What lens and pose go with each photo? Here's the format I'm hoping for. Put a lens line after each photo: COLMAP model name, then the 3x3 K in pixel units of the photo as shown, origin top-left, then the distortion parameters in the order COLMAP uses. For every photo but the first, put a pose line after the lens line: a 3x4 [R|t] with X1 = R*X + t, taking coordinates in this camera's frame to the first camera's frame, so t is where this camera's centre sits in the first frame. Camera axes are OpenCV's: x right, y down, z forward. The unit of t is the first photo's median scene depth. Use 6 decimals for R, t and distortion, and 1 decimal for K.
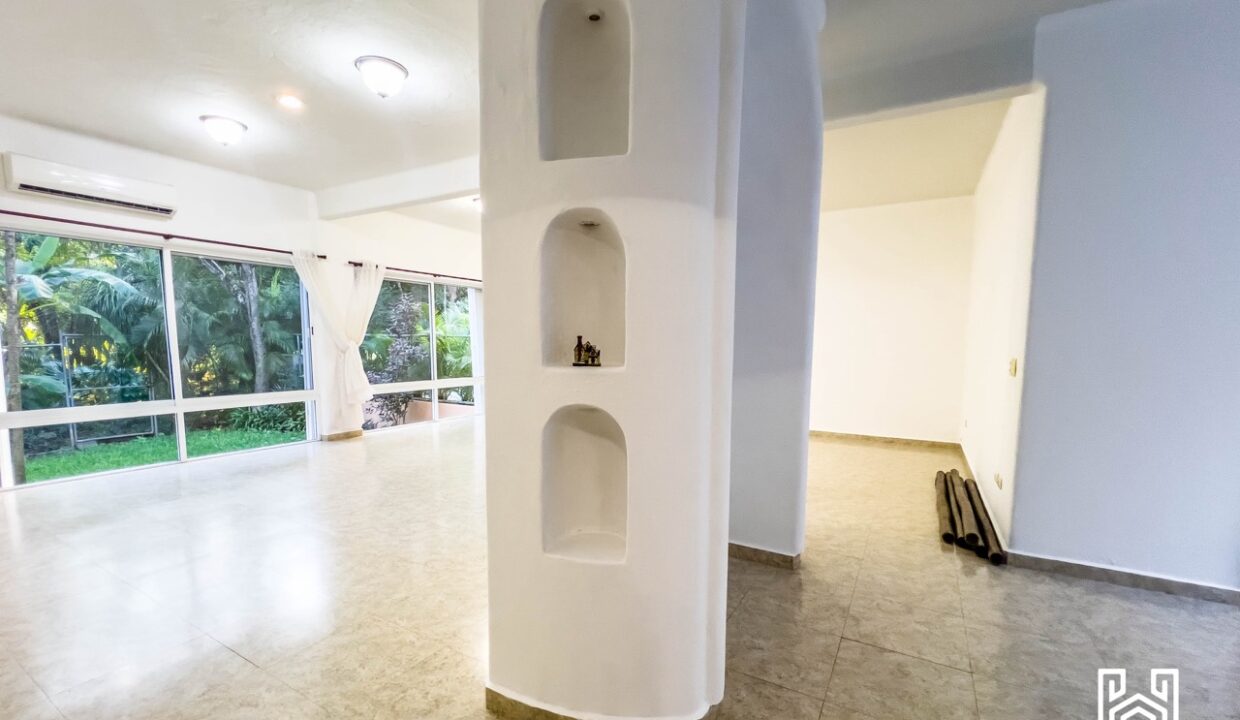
lens RADIAL K [[517.3, 0, 616.1], [0, 517.3, 393.9], [0, 0, 1]] dist [0.000056, 0.000221]
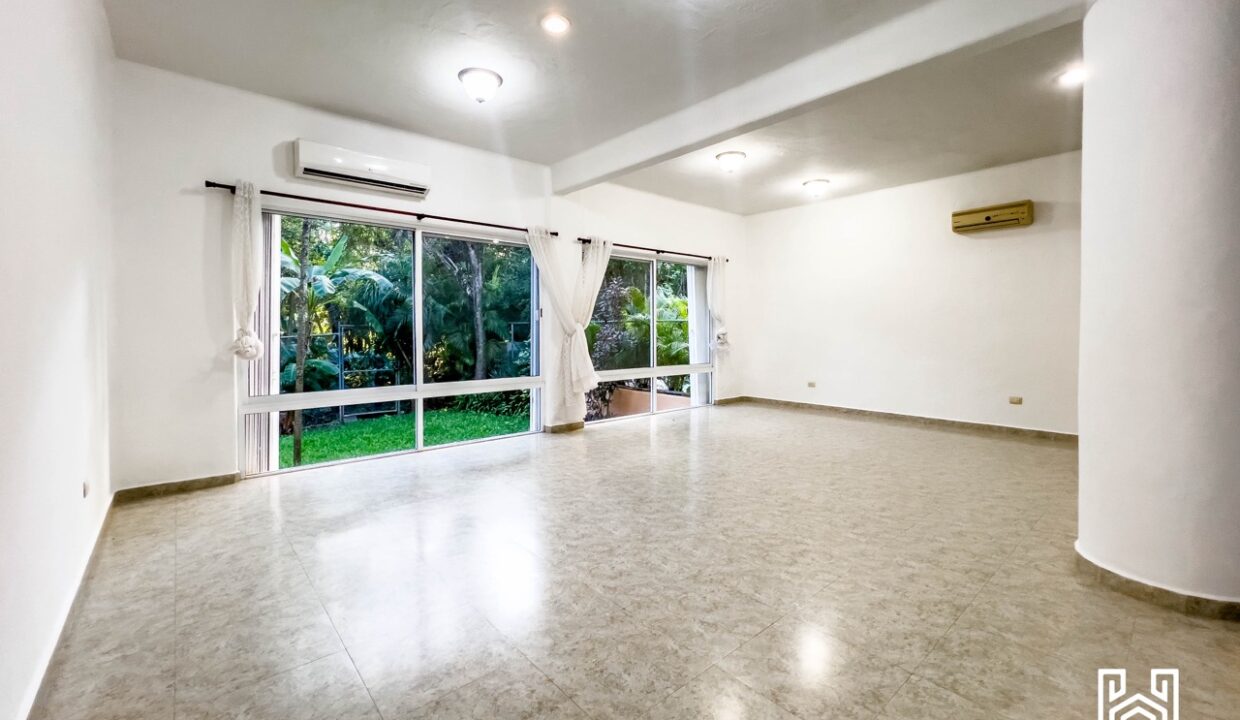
lens RADIAL K [[503.9, 0, 617.4], [0, 503.9, 334.3], [0, 0, 1]] dist [0.000987, 0.000069]
pose [[0.948290, -0.008580, -0.317289, -0.113156], [-0.021388, 0.995635, -0.090848, -0.002748], [0.316683, 0.092936, 0.943967, 0.127024]]
